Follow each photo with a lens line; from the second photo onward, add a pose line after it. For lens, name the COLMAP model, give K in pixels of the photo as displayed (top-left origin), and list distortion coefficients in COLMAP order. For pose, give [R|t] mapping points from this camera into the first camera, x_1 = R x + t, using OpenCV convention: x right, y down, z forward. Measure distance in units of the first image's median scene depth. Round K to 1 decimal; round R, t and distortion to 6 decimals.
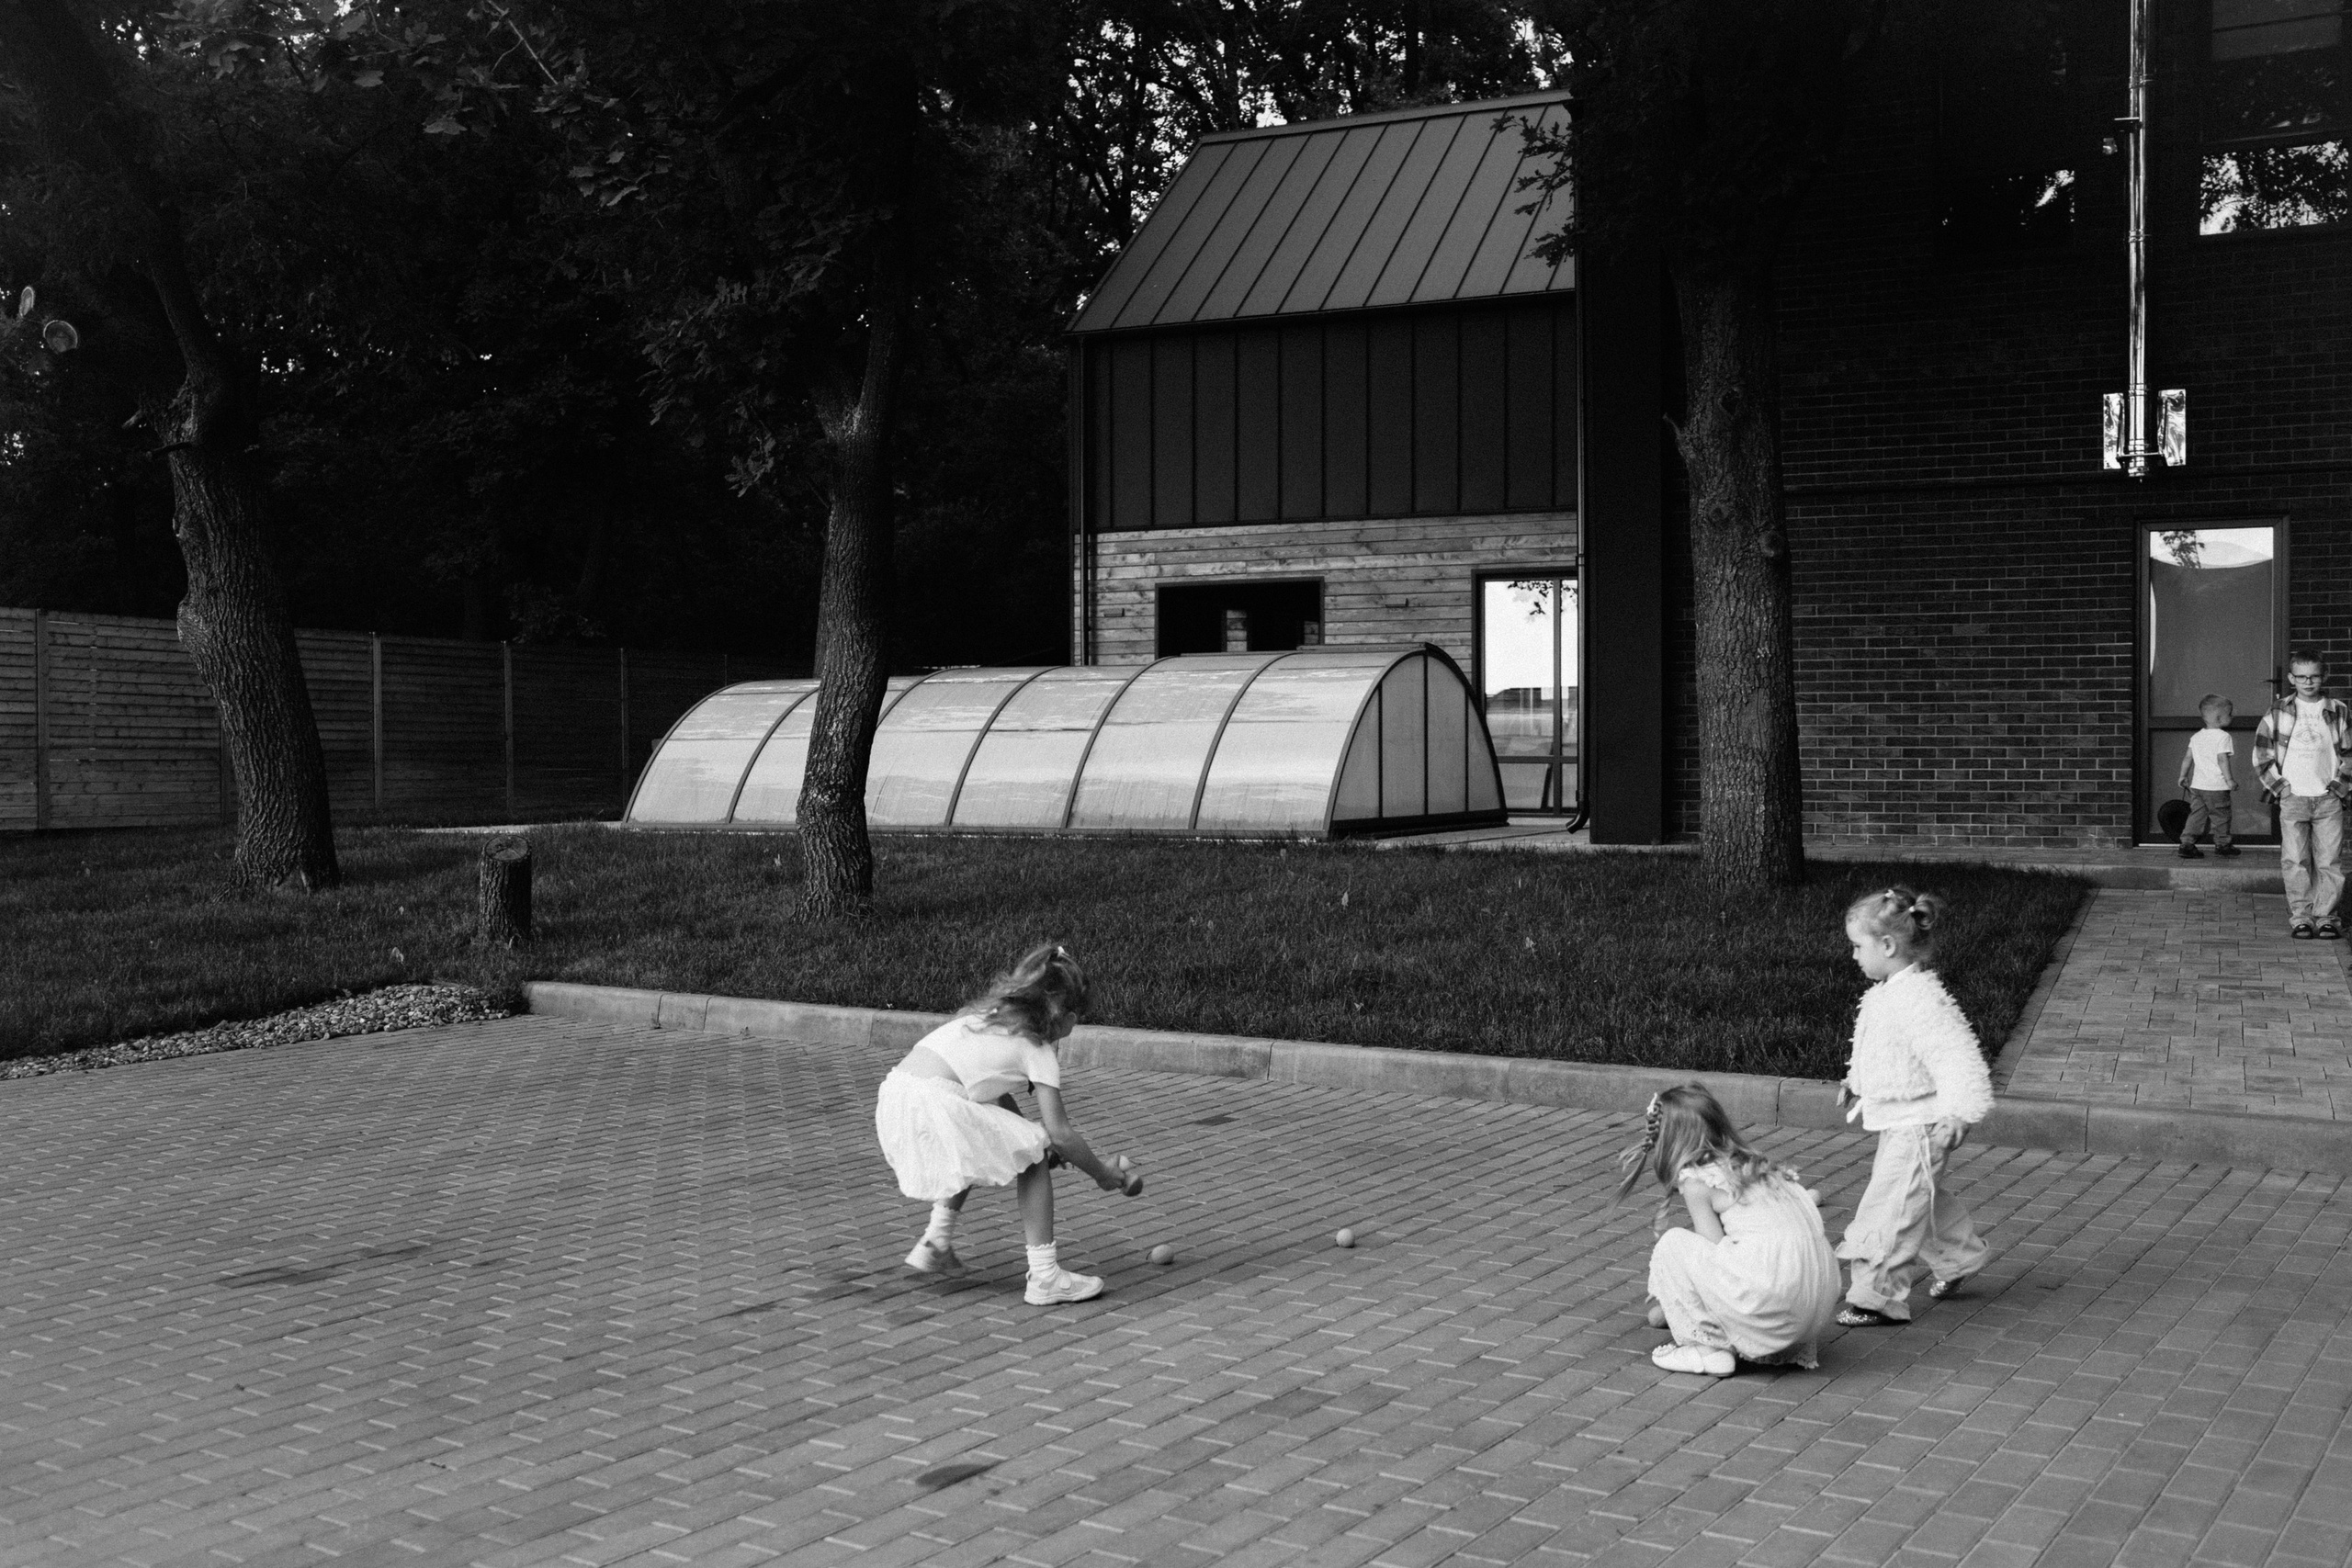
lens RADIAL K [[2371.2, 0, 1175.5], [0, 2371.2, 803.7], [0, 0, 1]] dist [-0.019153, 0.000000]
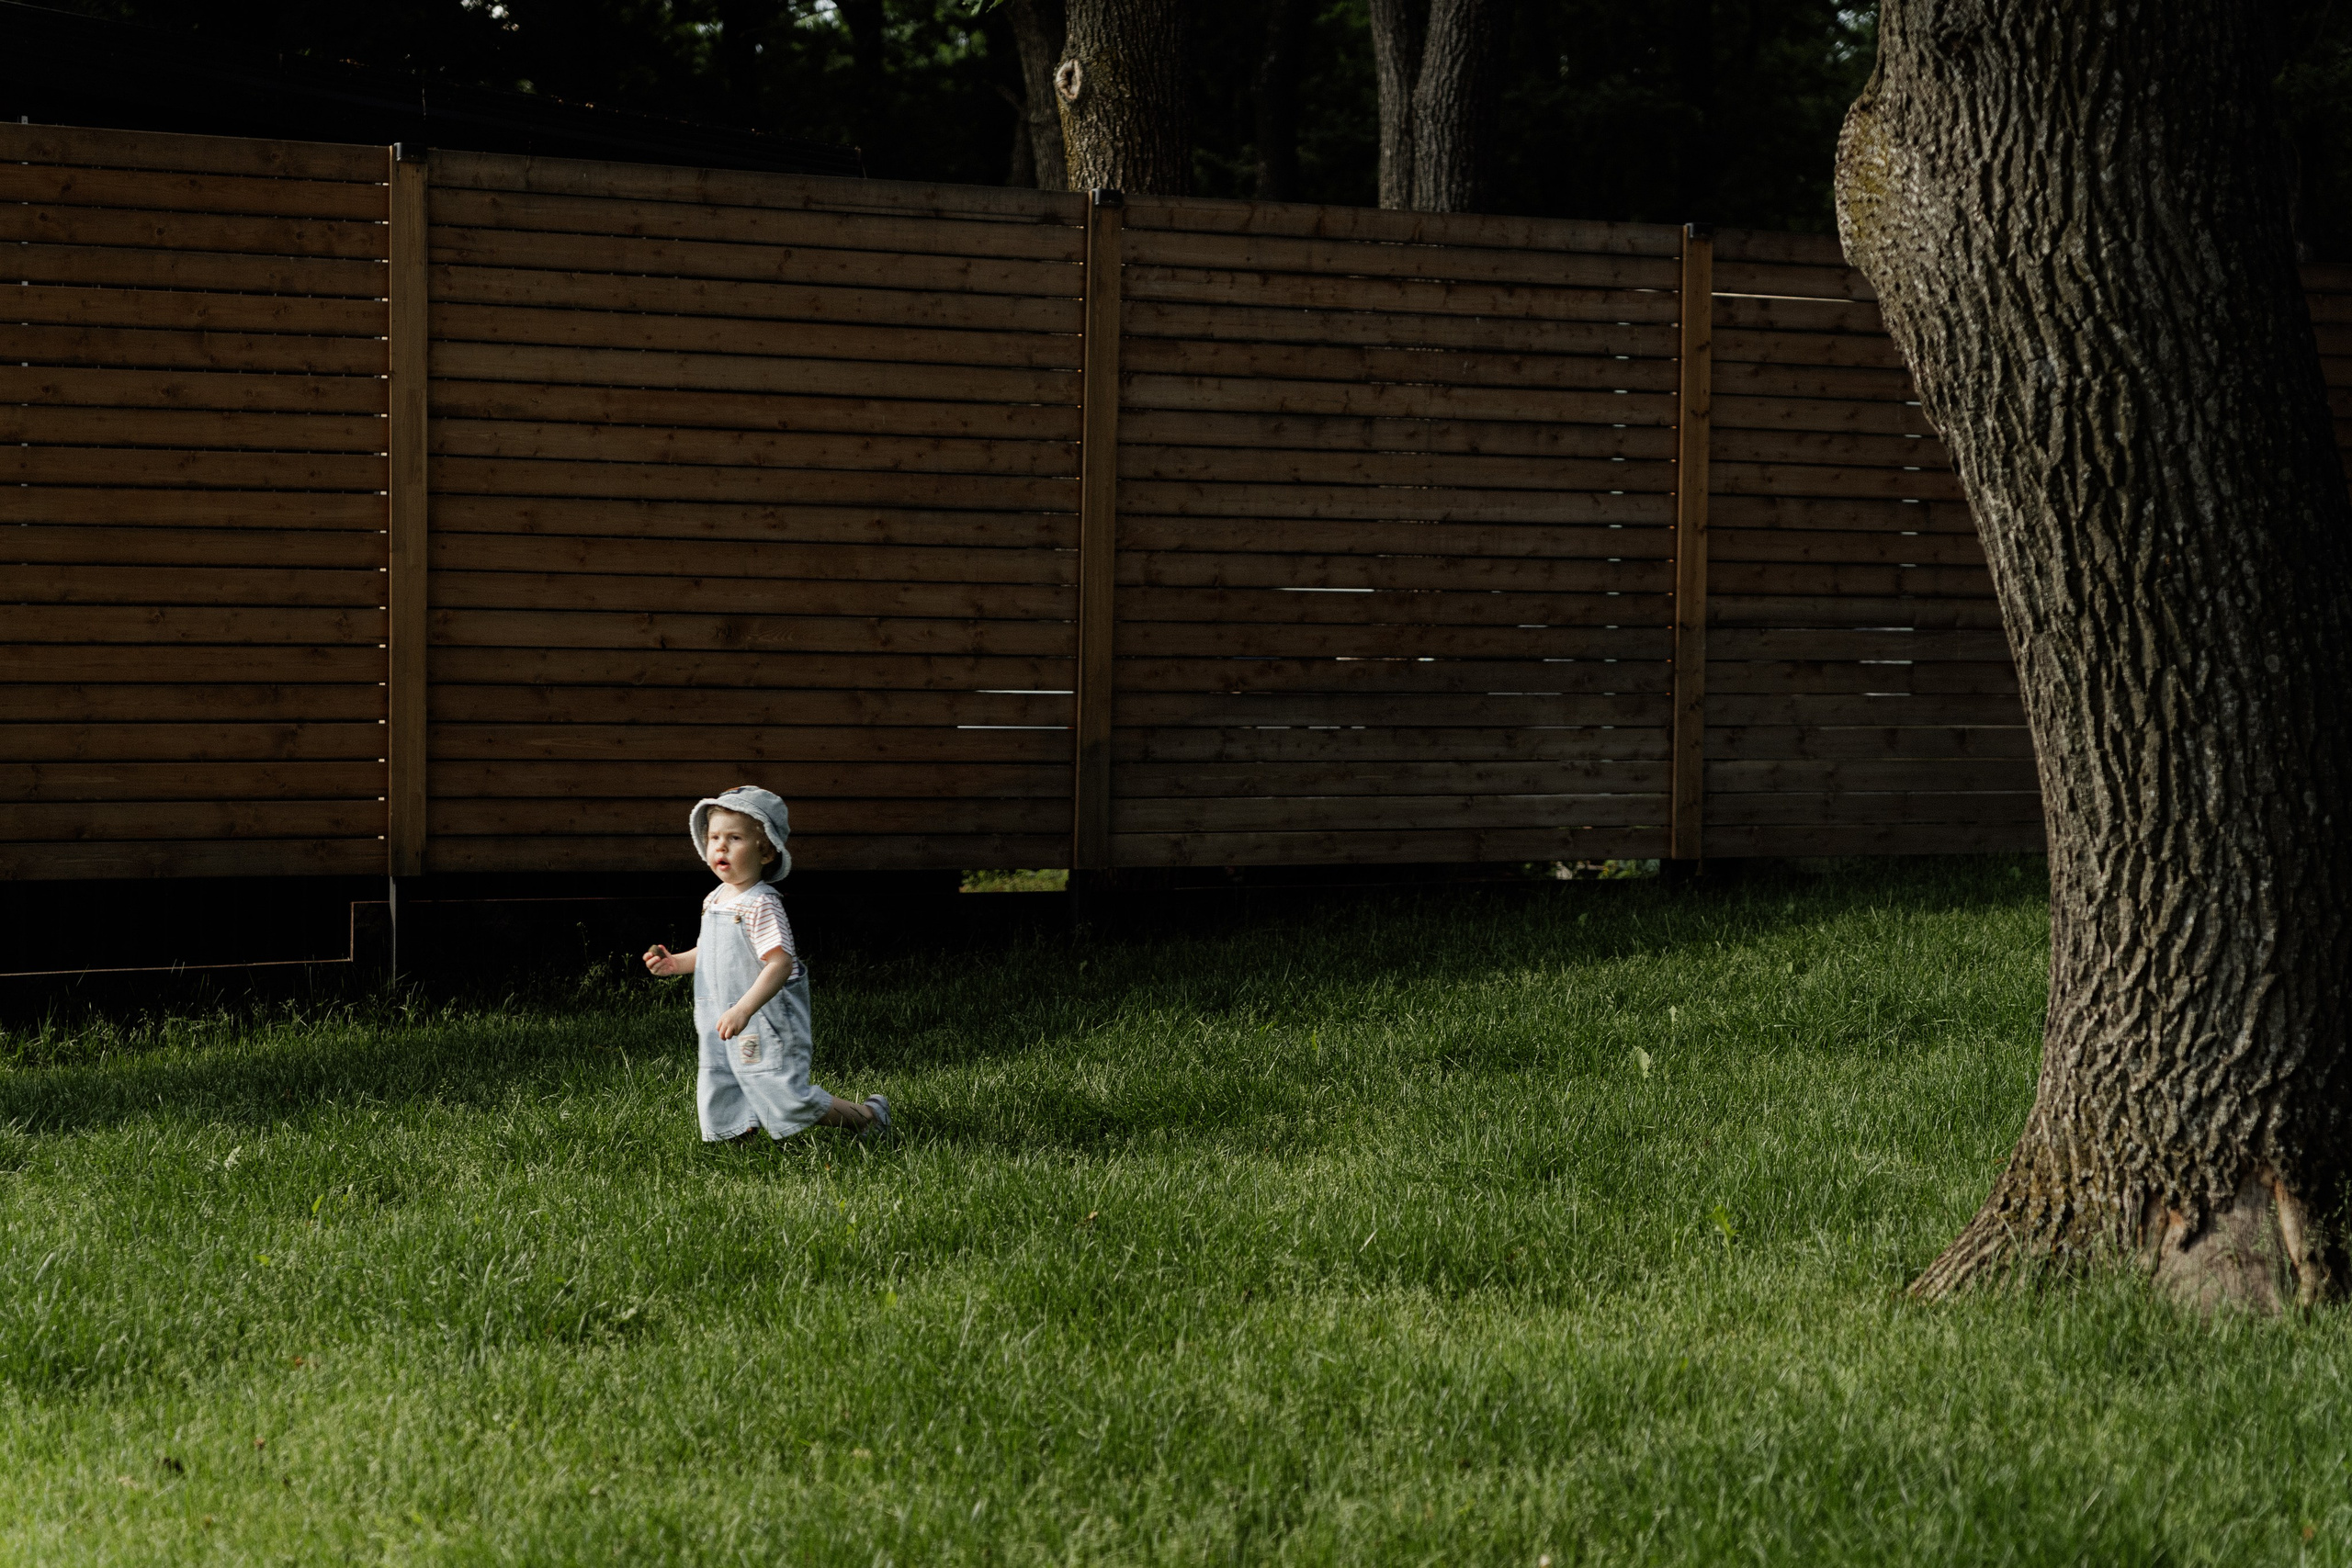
lens RADIAL K [[4661.8, 0, 1175.4], [0, 4661.8, 783.9], [0, 0, 1]] dist [0.058002, 0.000000]
pose [[0.801360, 0.038905, -0.596916, -0.176031], [-0.027228, 0.999221, 0.028573, -0.024325], [0.597562, -0.006644, 0.801795, 0.549499]]
